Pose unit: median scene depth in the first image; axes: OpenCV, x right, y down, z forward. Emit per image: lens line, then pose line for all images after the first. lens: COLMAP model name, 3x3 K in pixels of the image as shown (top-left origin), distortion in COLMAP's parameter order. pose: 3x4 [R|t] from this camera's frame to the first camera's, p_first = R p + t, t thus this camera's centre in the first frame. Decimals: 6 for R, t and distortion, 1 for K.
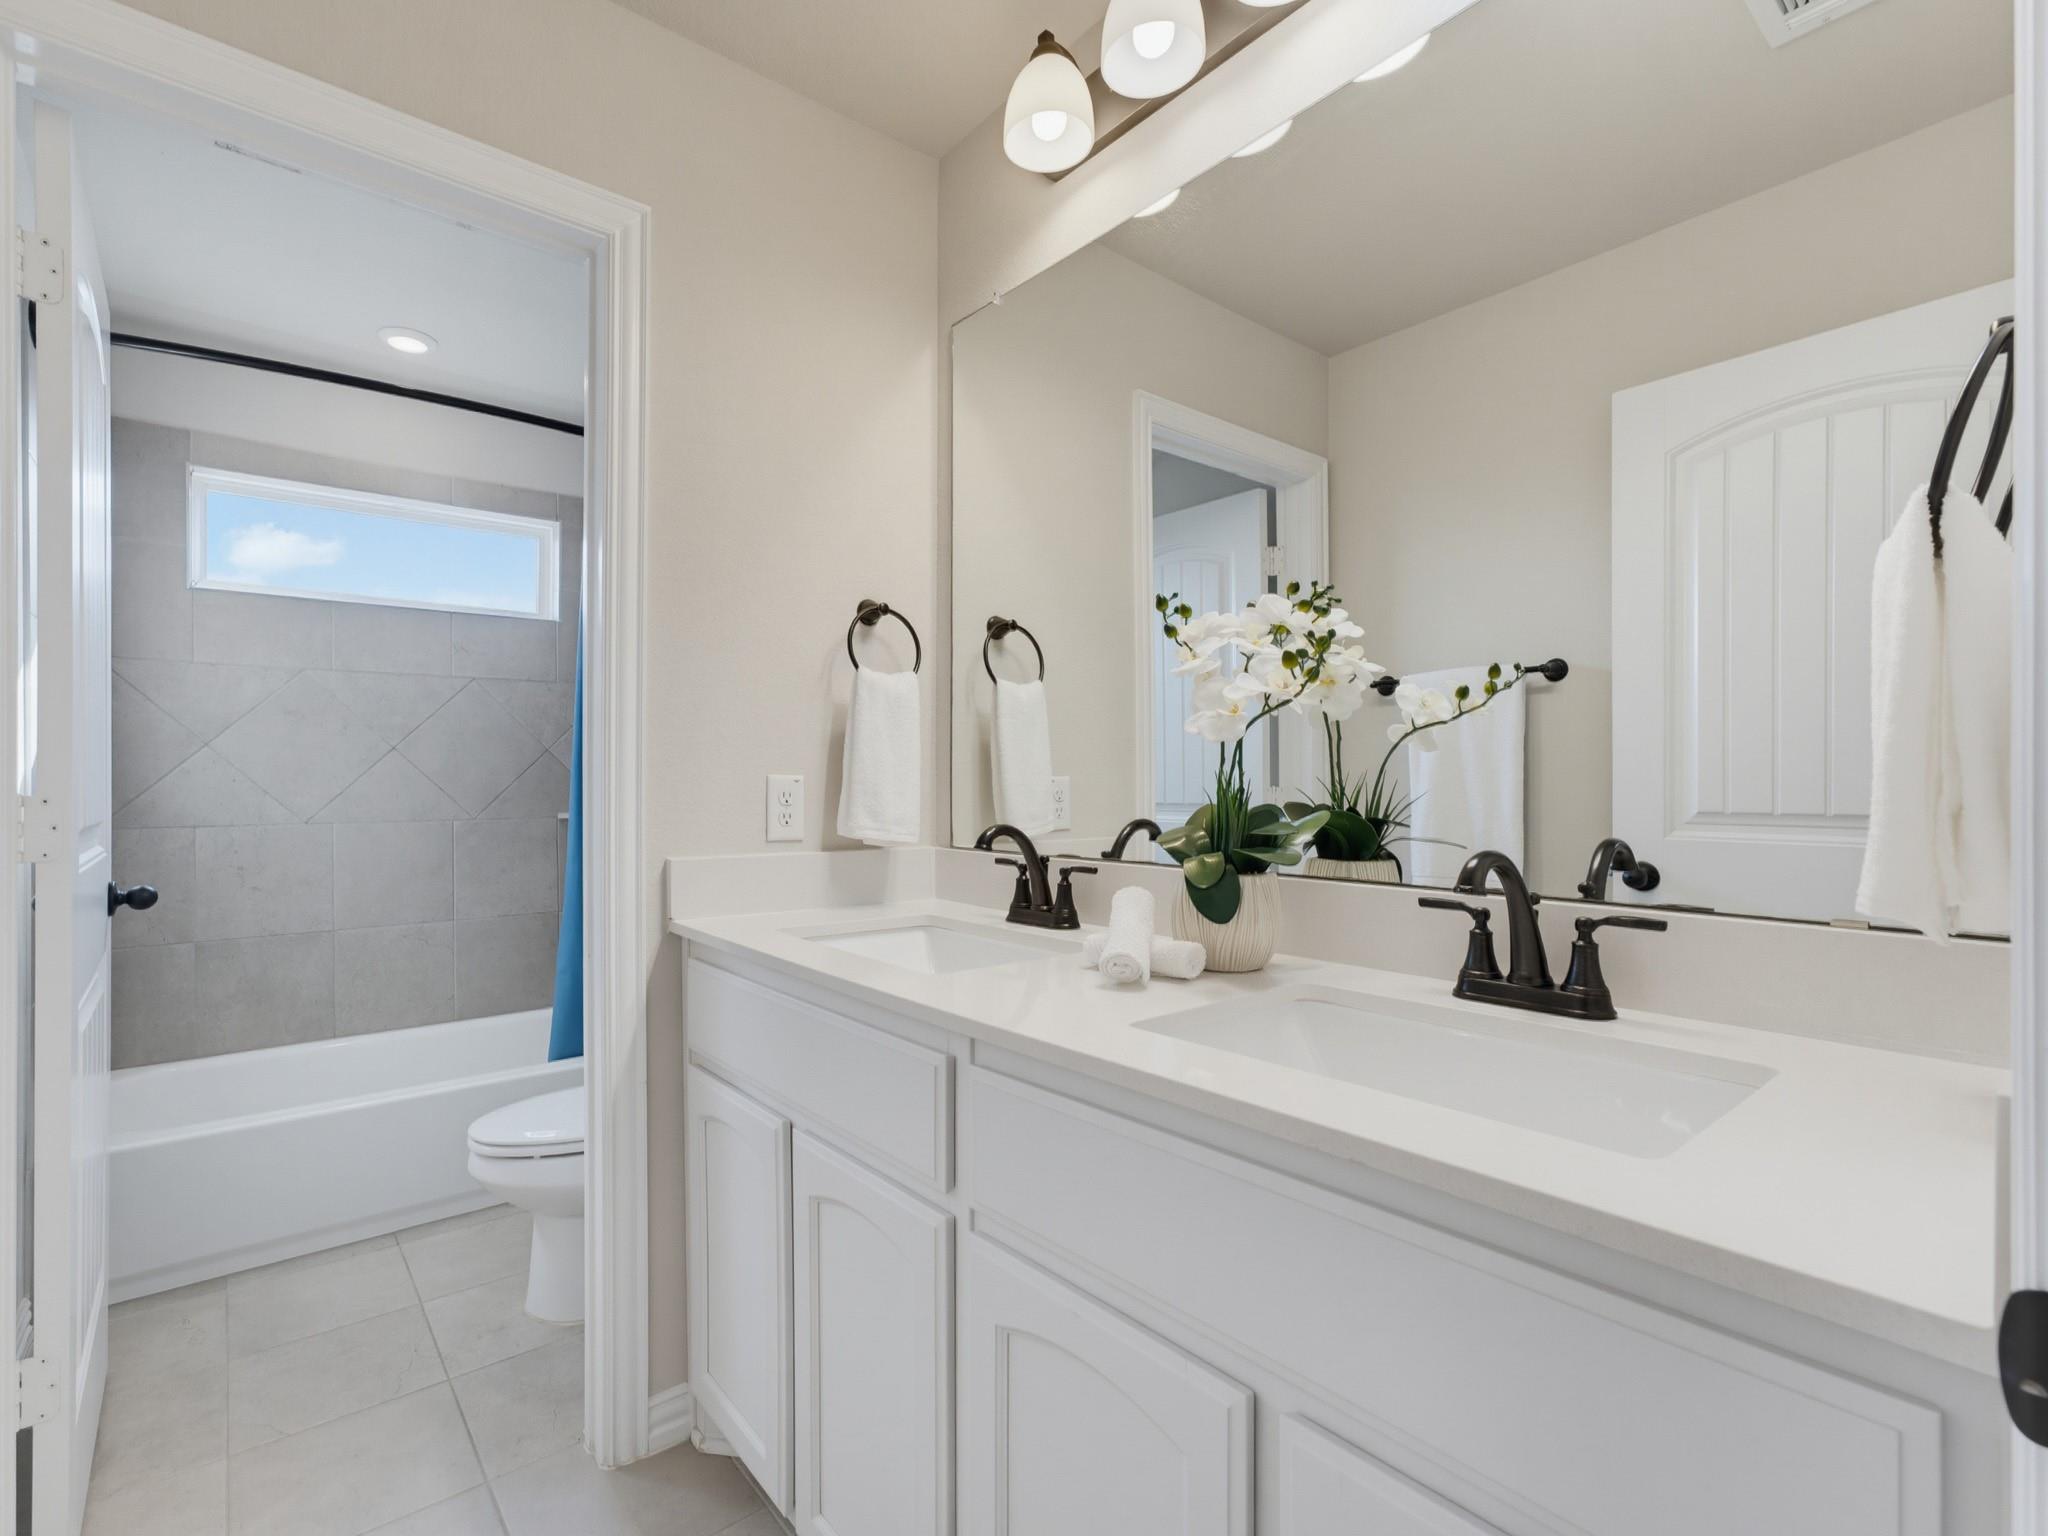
lens RADIAL K [[943.0, 0, 994.7], [0, 943.0, 778.3], [0, 0, 1]] dist [-0.025084, 0.012005]
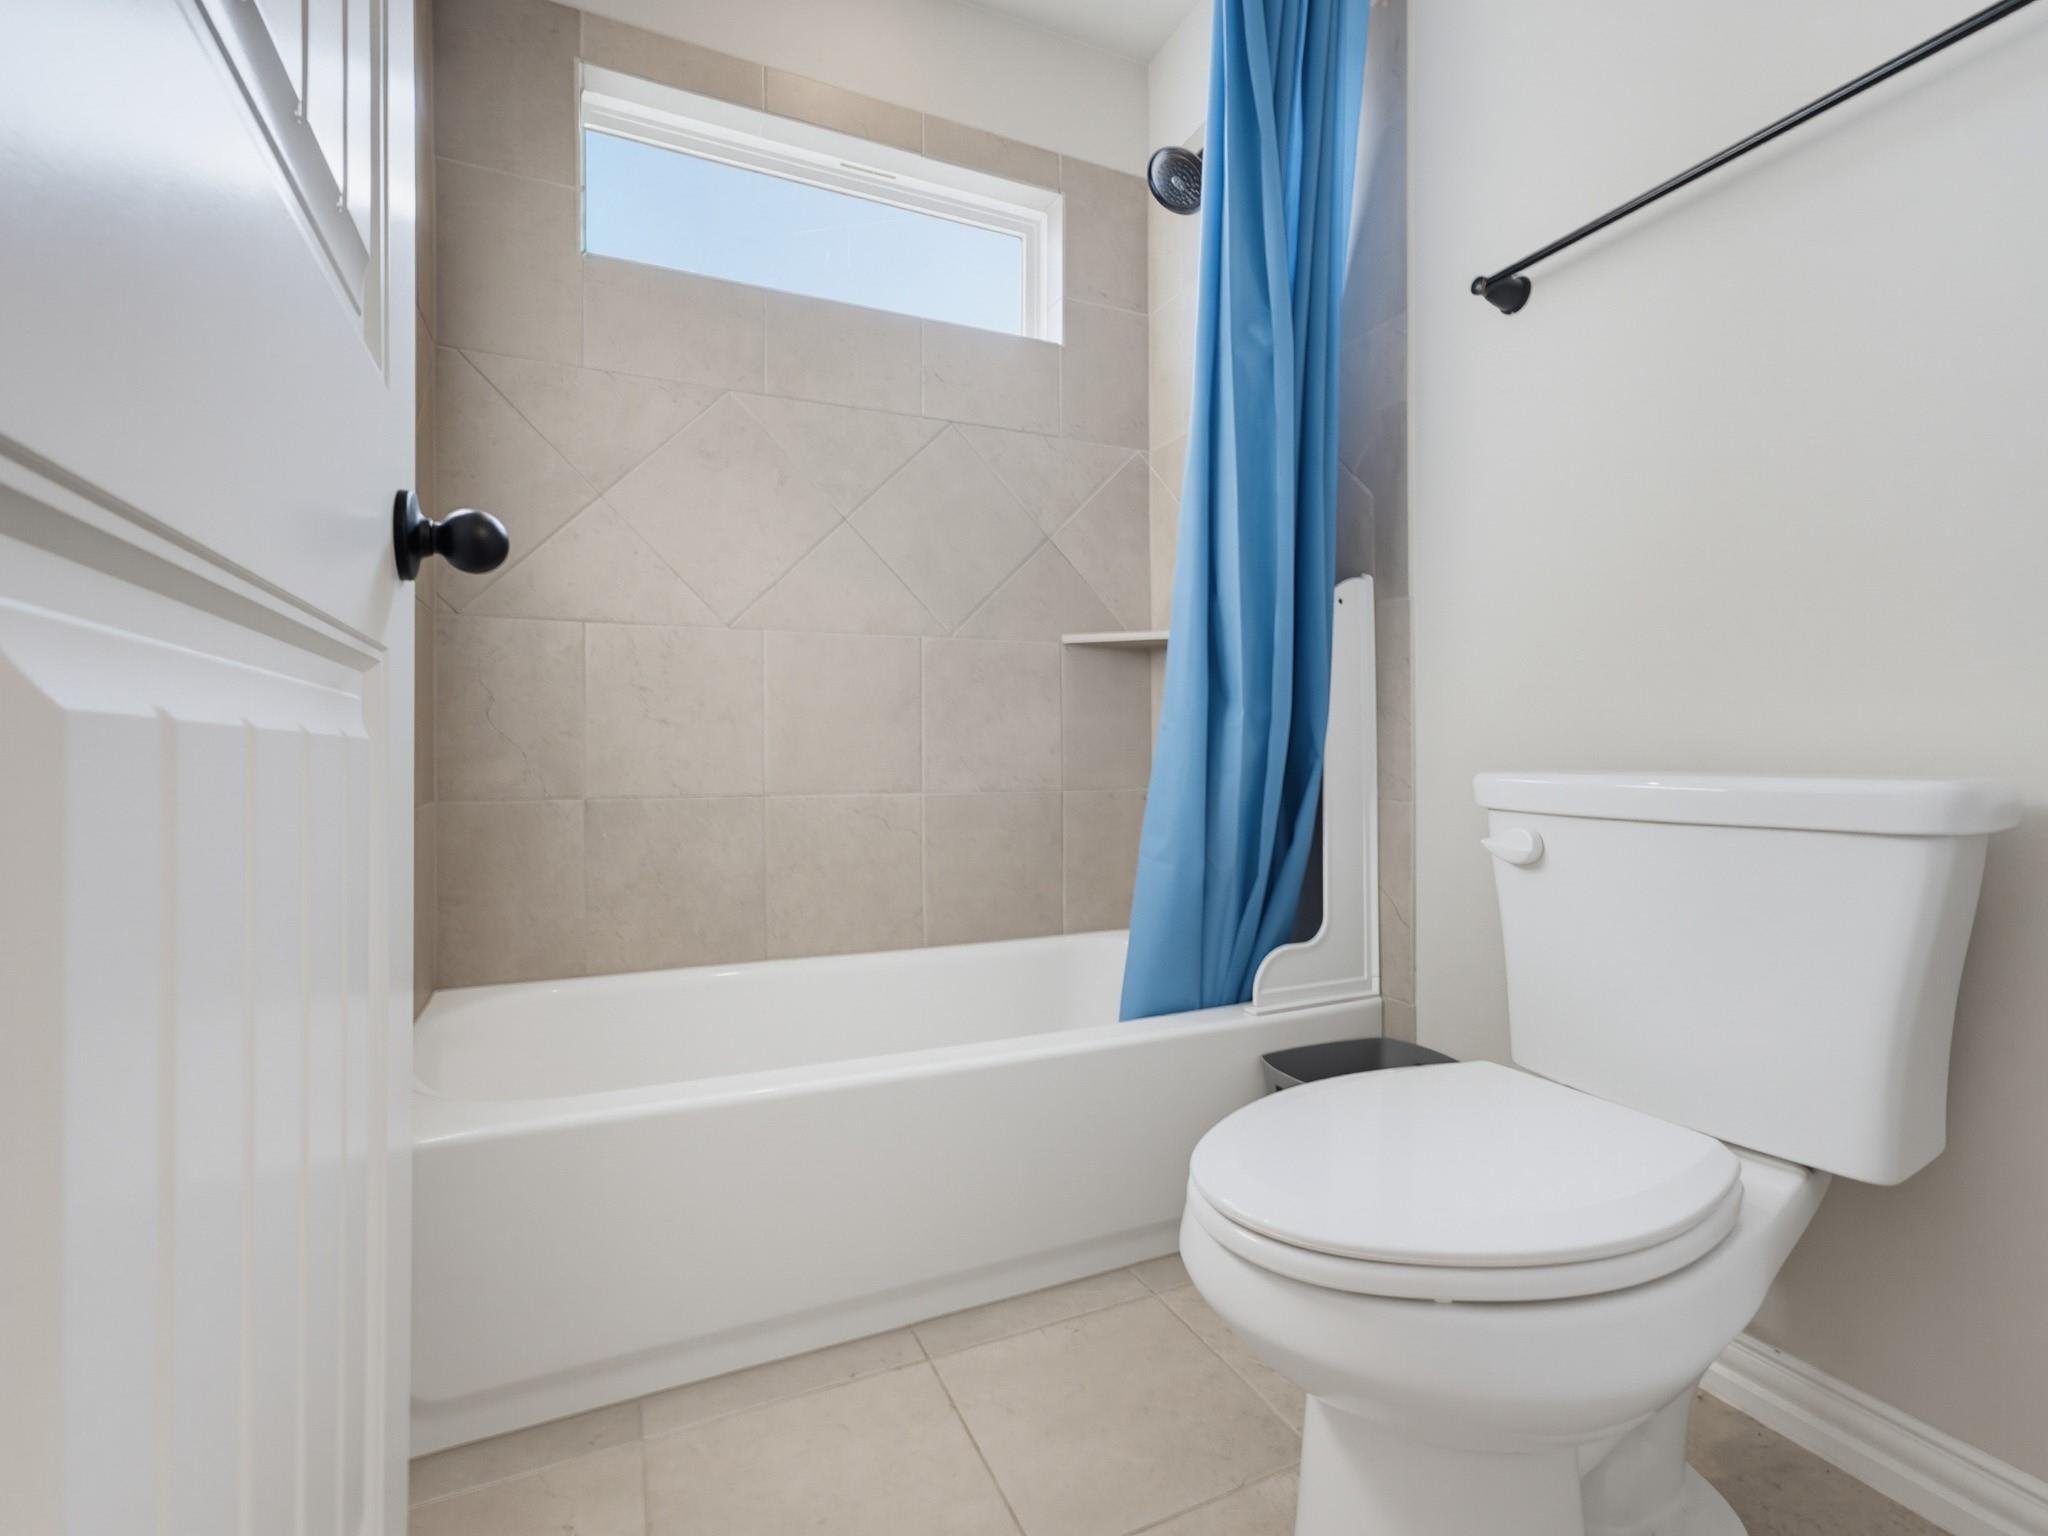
lens RADIAL K [[943.0, 0, 1037.5], [0, 943.0, 755.0], [0, 0, 1]] dist [-0.025084, 0.012005]
pose [[0.966136, -0.004075, -0.258001, -0.381768], [0.002722, 0.999981, -0.005601, 0.150414], [0.258019, 0.004709, 0.966128, 0.446730]]
